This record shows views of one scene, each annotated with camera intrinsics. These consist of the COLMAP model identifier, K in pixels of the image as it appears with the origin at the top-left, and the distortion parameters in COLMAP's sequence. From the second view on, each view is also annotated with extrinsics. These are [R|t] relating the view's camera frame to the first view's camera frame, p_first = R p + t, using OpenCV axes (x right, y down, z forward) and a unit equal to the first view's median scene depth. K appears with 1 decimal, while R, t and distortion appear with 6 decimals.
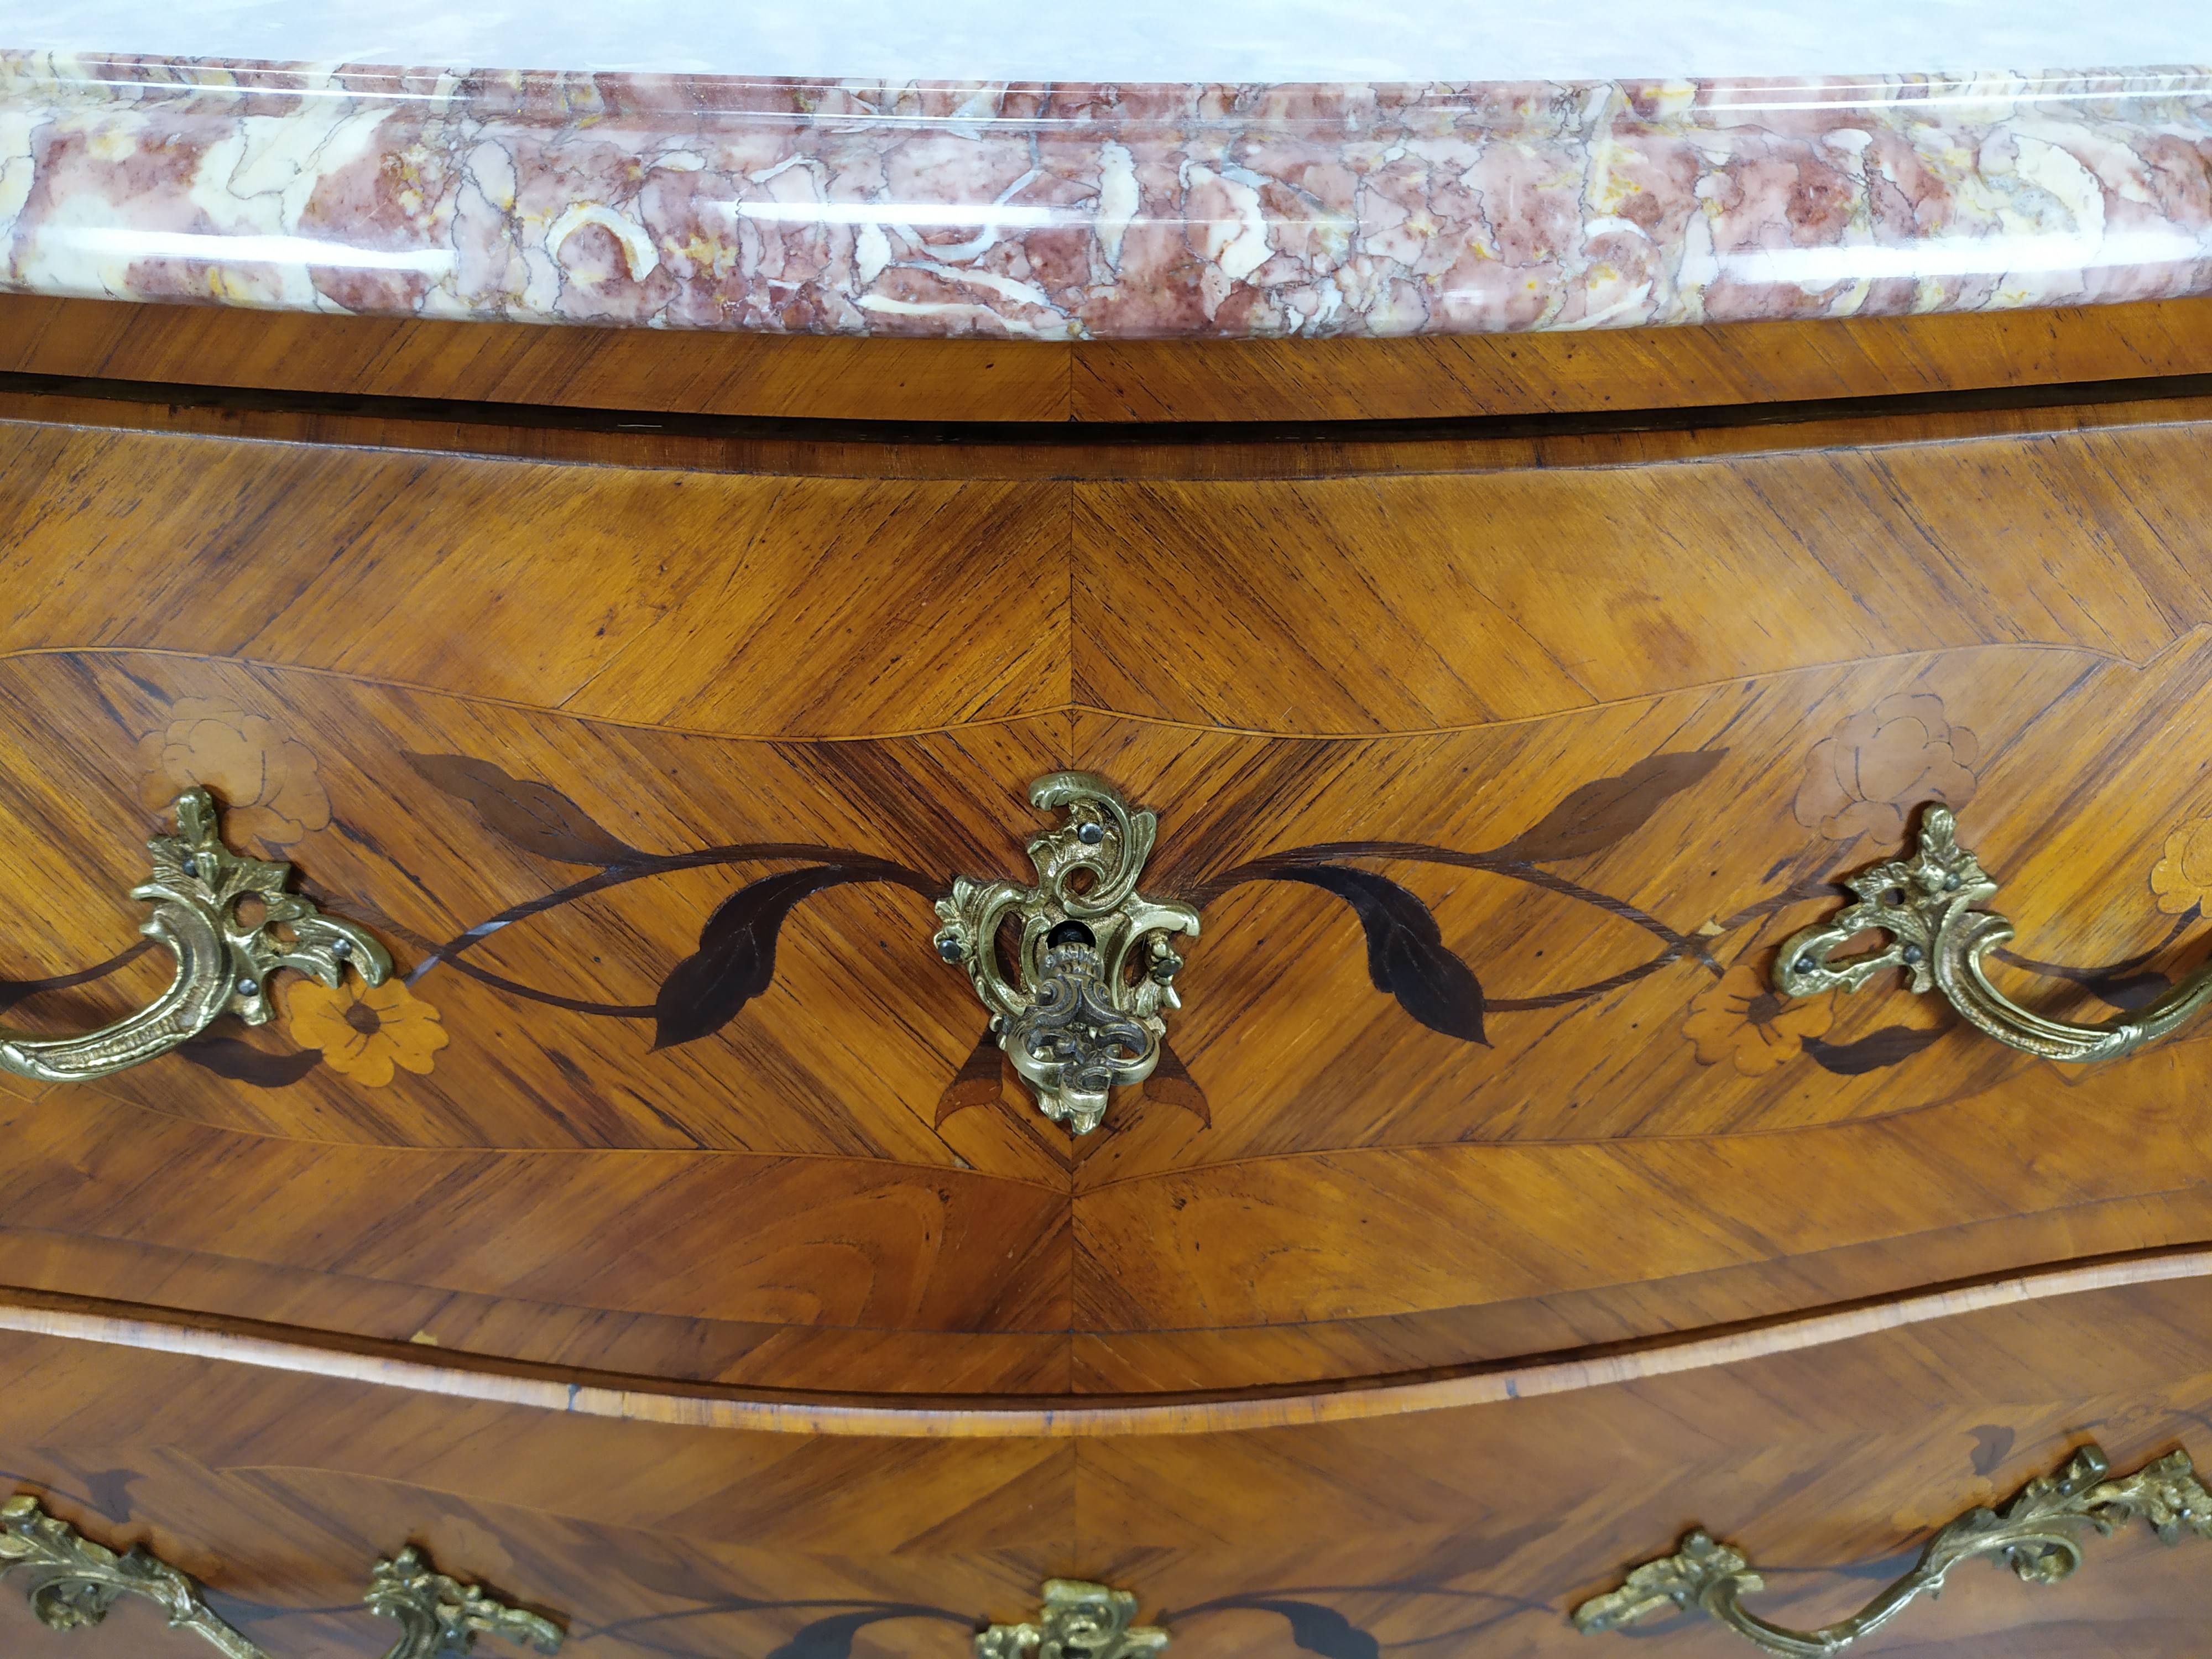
lens RADIAL K [[1671.6, 0, 1115.2], [0, 1671.6, 806.4], [0, 0, 1]] dist [0.048273, -0.058466]
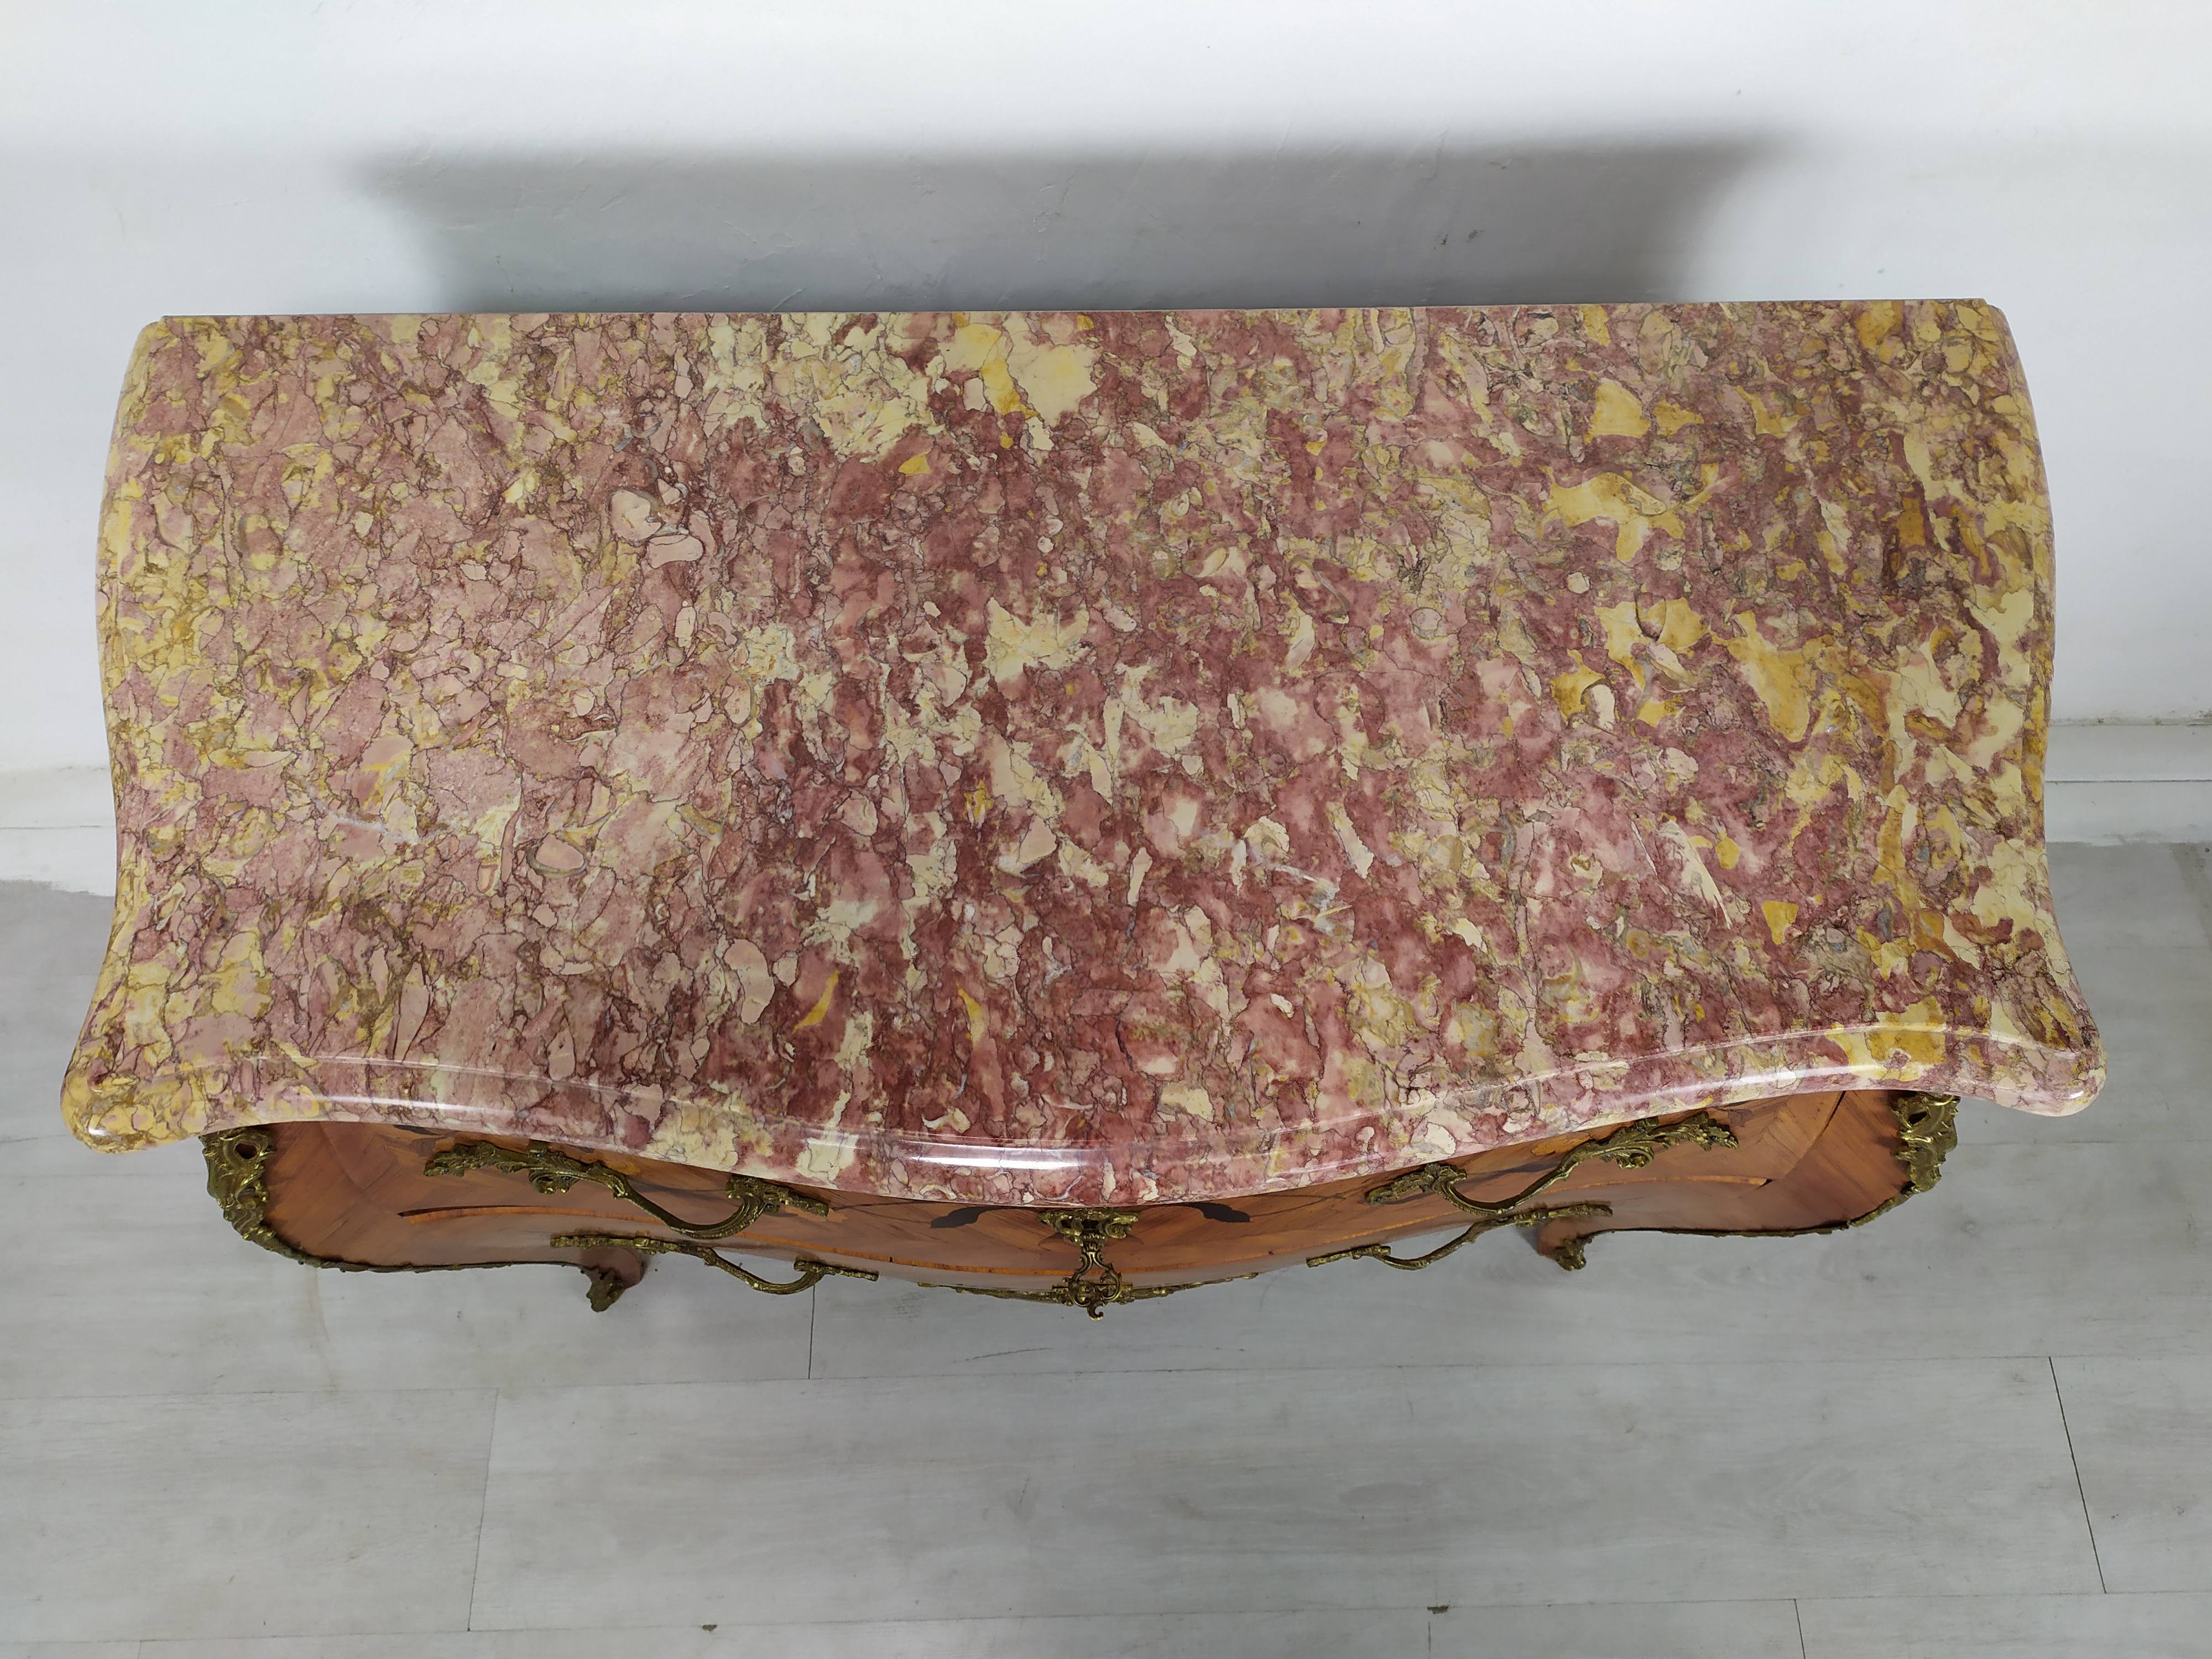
lens RADIAL K [[1671.6, 0, 1125.7], [0, 1671.6, 841.1], [0, 0, 1]] dist [0.048273, -0.058466]
pose [[0.999976, 0.005657, 0.004046, 0.011761], [-0.006954, 0.820103, 0.572173, -1.862445], [-0.000082, -0.572187, 0.820123, -0.800702]]
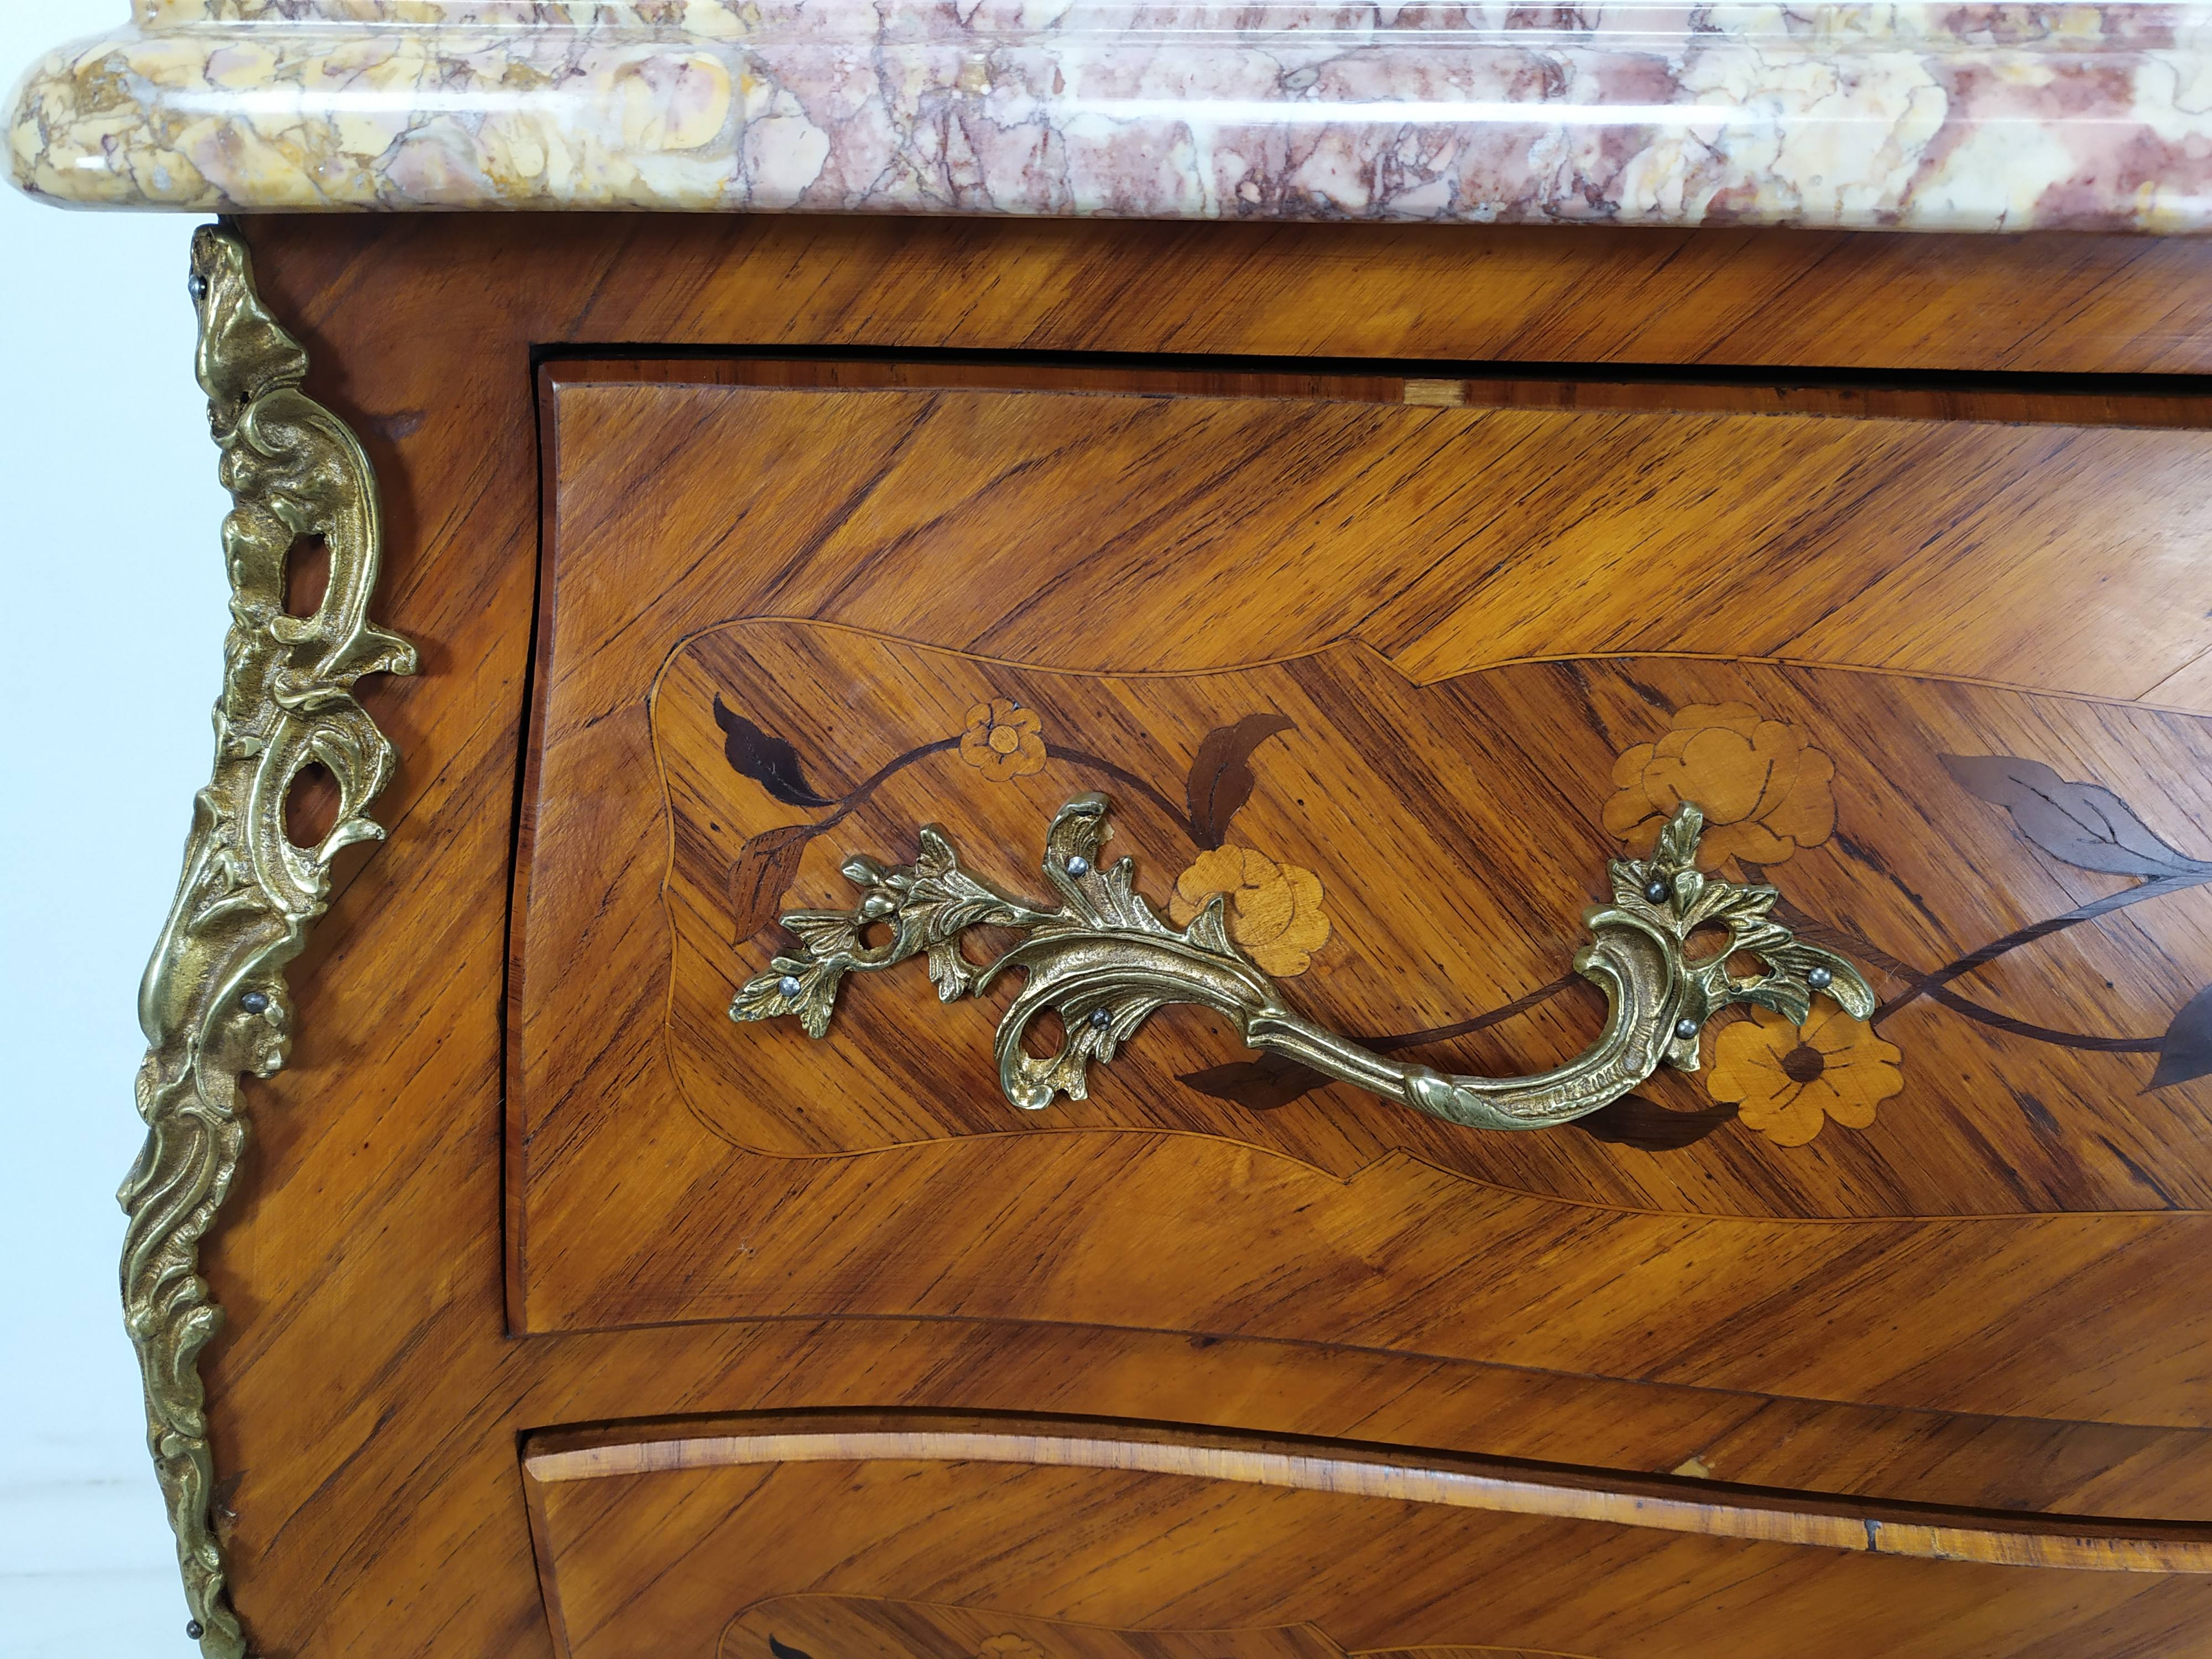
lens RADIAL K [[1671.6, 0, 1100.6], [0, 1671.6, 809.9], [0, 0, 1]] dist [0.048273, -0.058466]
pose [[0.999827, -0.013266, 0.013069, -0.866284], [0.015436, 0.982977, -0.183078, 0.157044], [-0.010417, 0.183248, 0.983011, 0.079428]]
